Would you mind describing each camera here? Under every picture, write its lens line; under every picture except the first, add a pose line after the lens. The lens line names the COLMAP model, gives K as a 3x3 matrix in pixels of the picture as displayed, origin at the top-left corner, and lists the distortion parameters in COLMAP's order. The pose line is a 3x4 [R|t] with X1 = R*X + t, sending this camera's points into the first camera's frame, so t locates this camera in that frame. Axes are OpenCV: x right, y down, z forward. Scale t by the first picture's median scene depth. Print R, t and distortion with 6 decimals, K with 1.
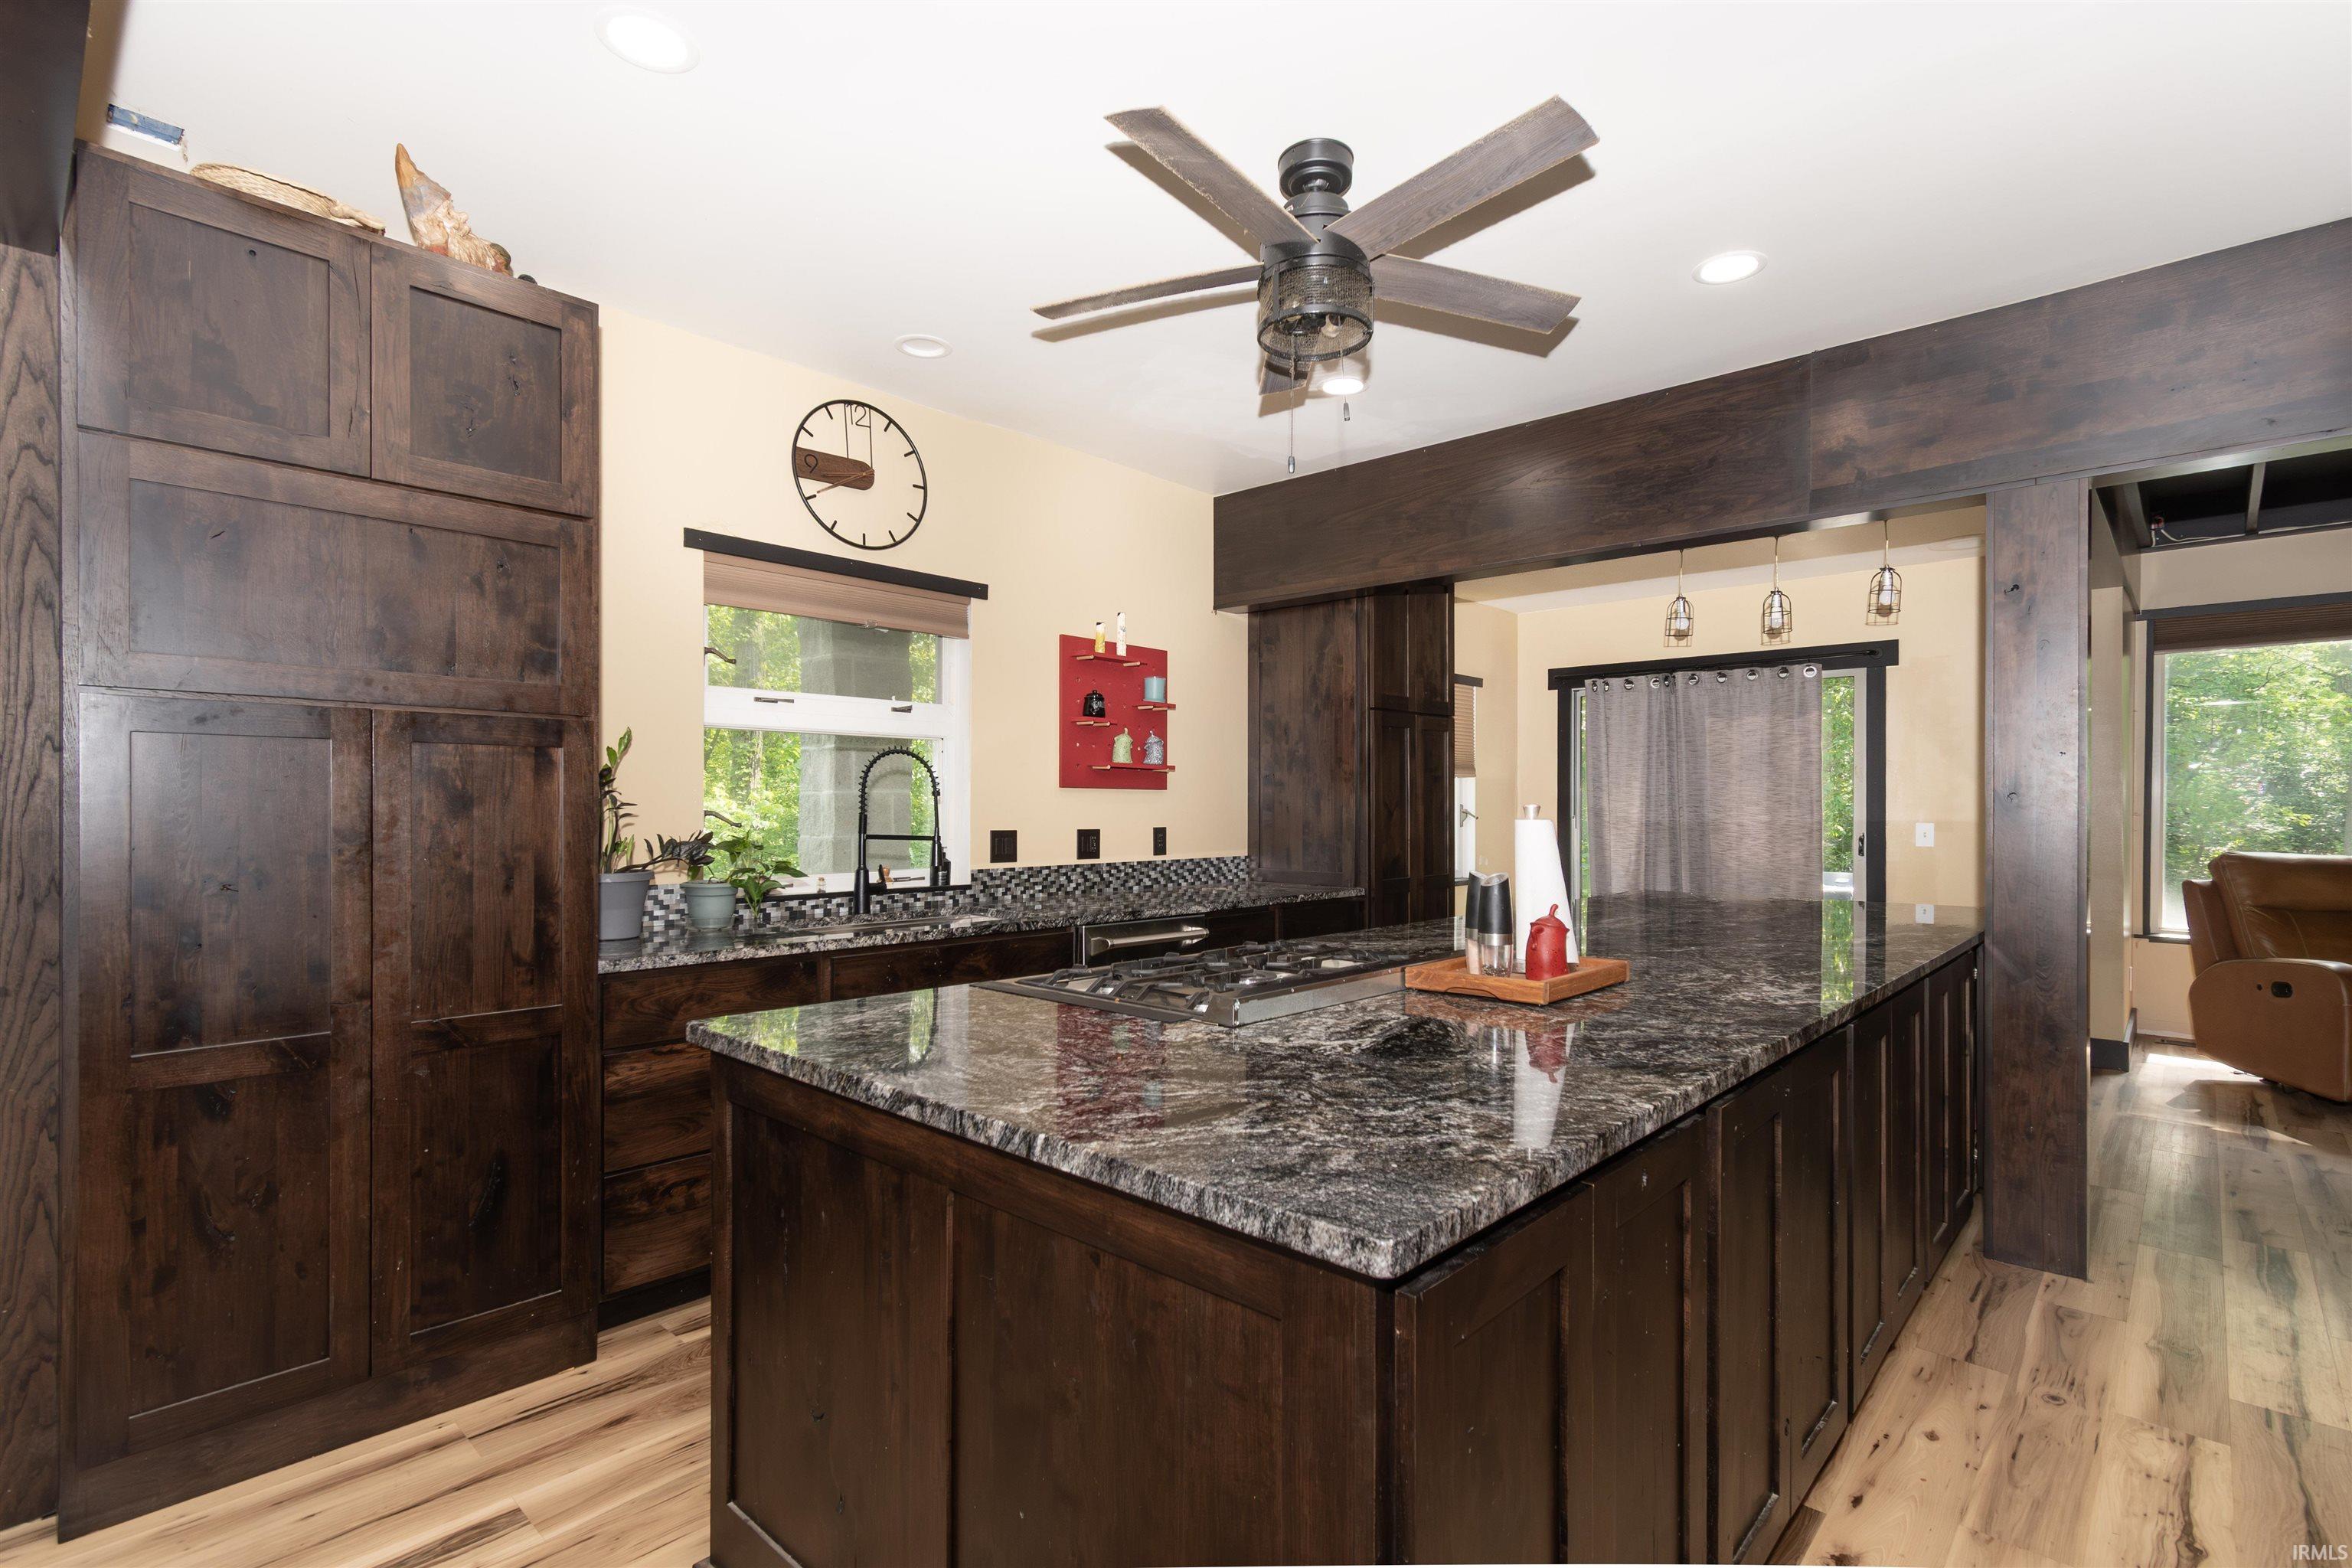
lens RADIAL K [[1080.3, 0, 1179.4], [0, 1080.3, 813.1], [0, 0, 1]] dist [0.002362, 0.001318]
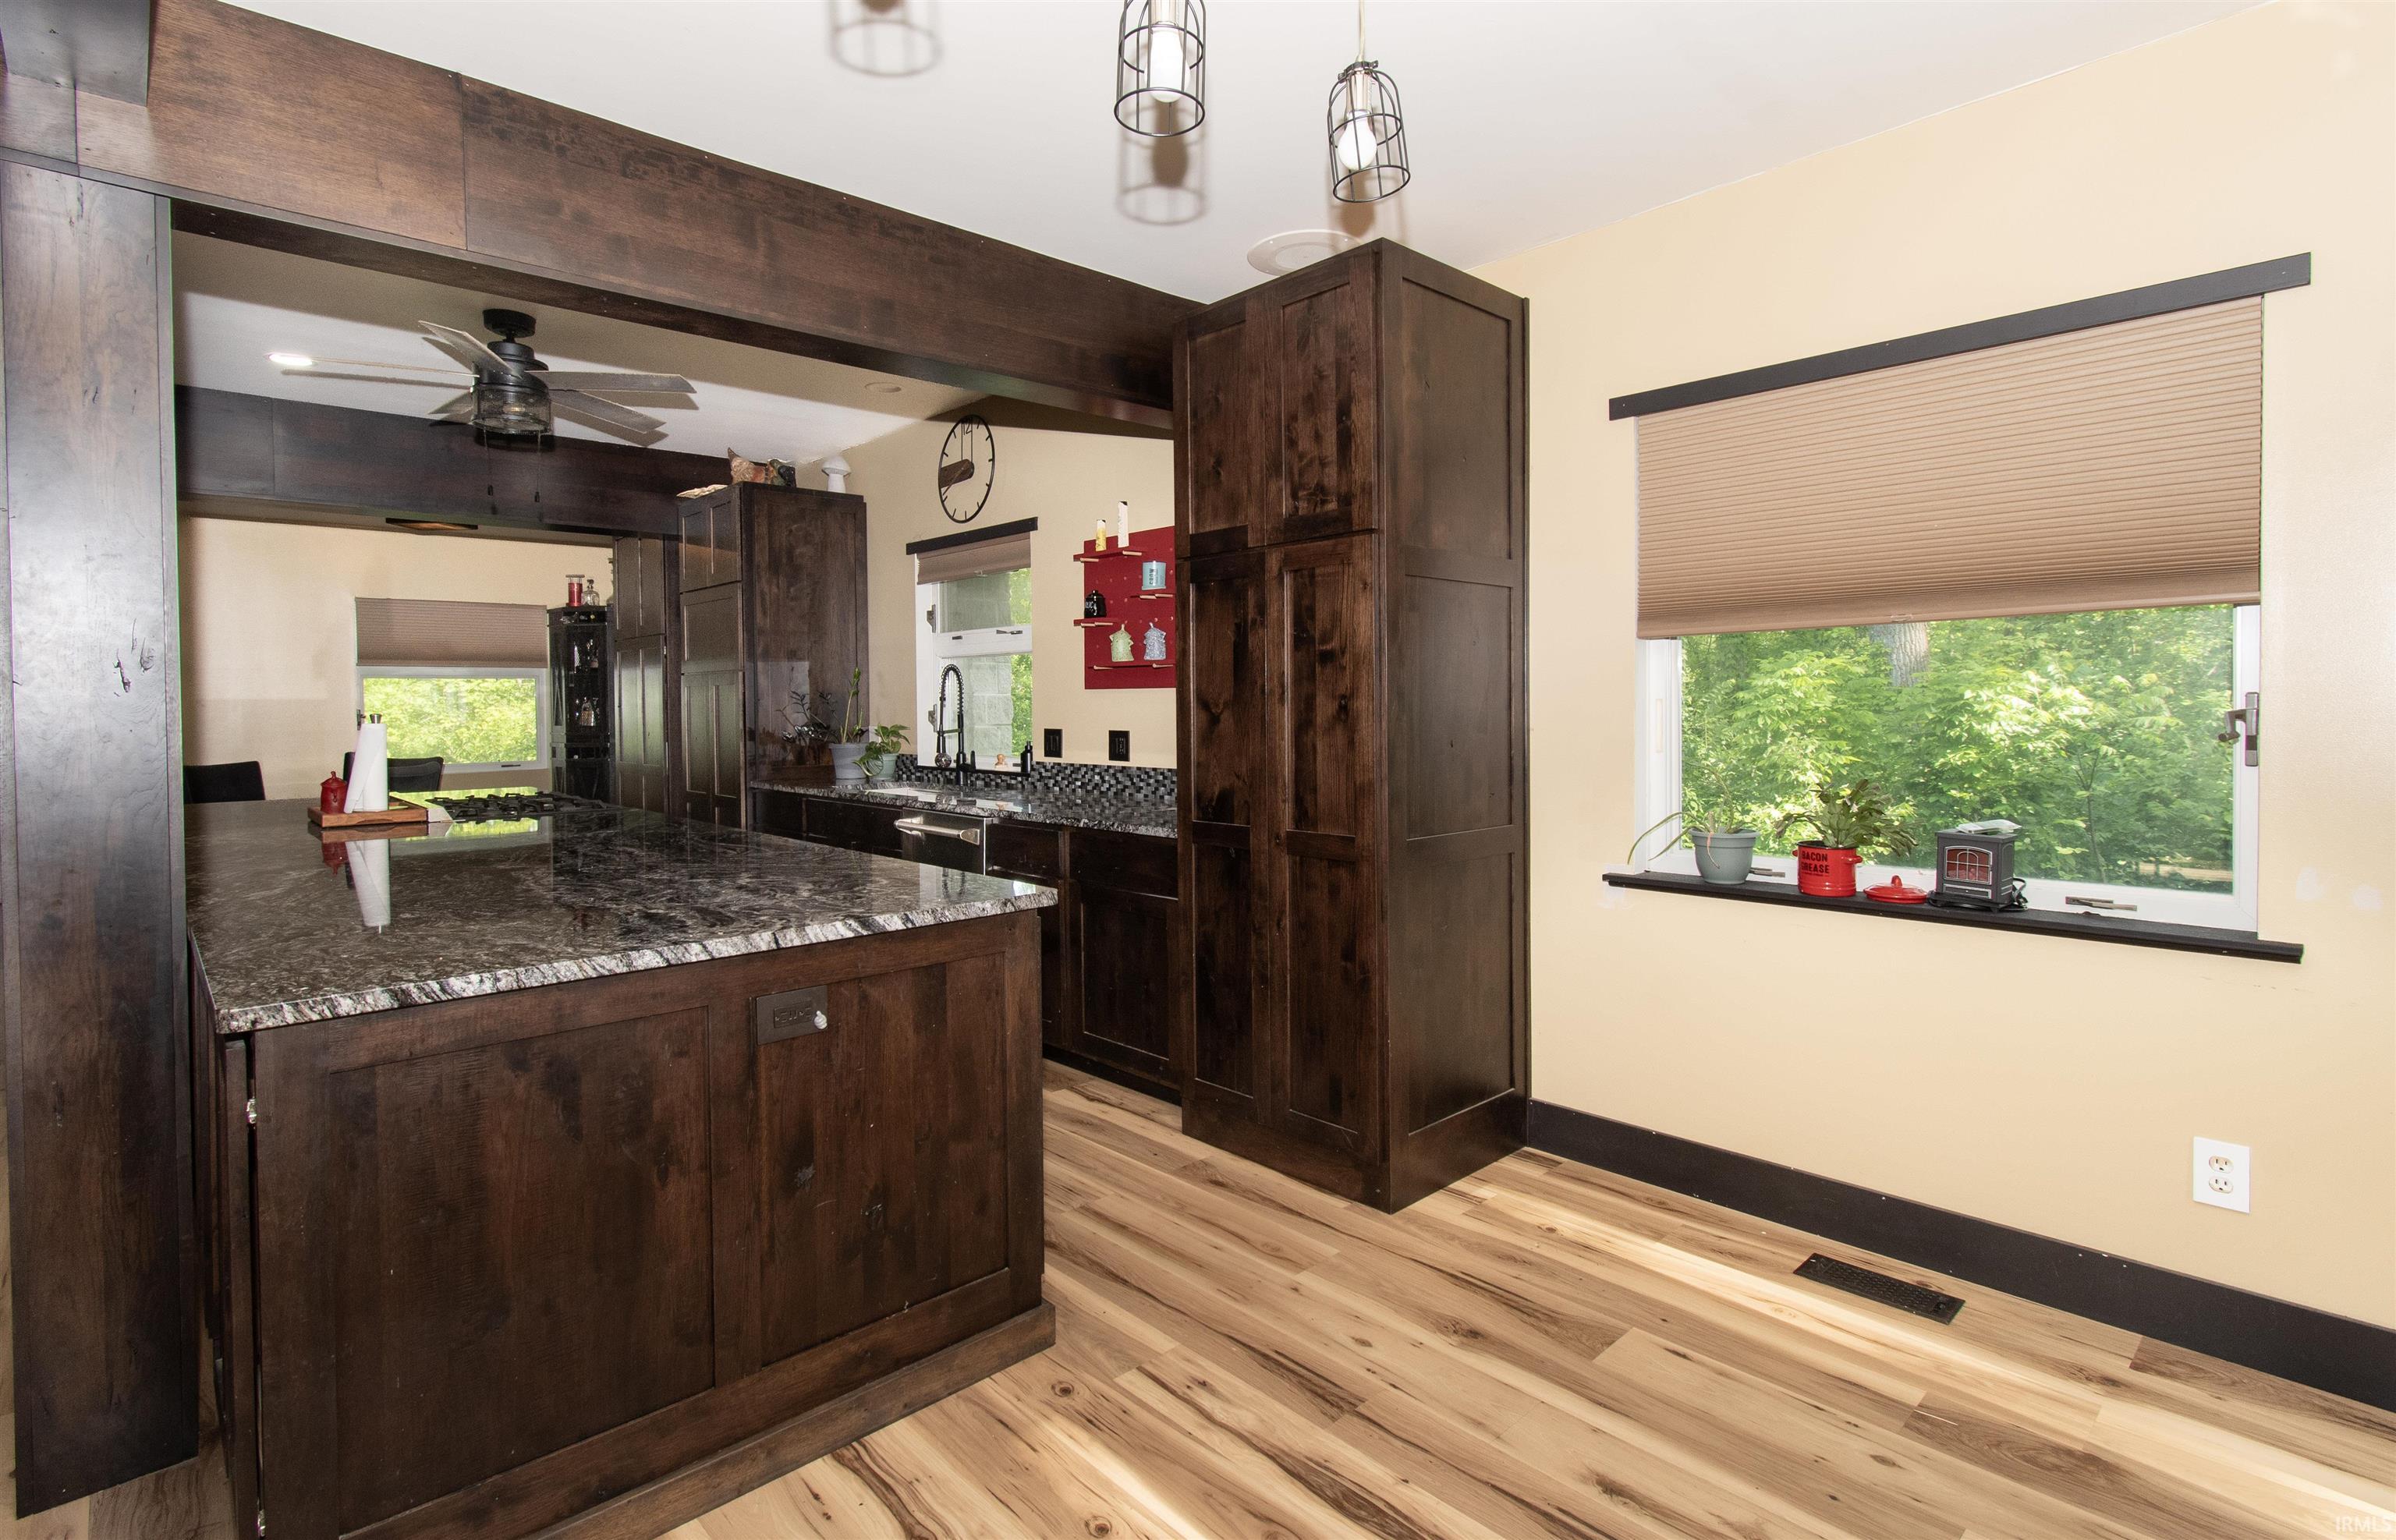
lens RADIAL K [[1068.8, 0, 1045.3], [0, 1068.8, 716.9], [0, 0, 1]] dist [0.001269, 0.000216]
pose [[-0.094942, 0.015952, -0.995355, 1.429864], [0.008343, 0.999849, 0.015228, -0.020545], [0.995448, -0.006859, -0.095060, 1.653042]]
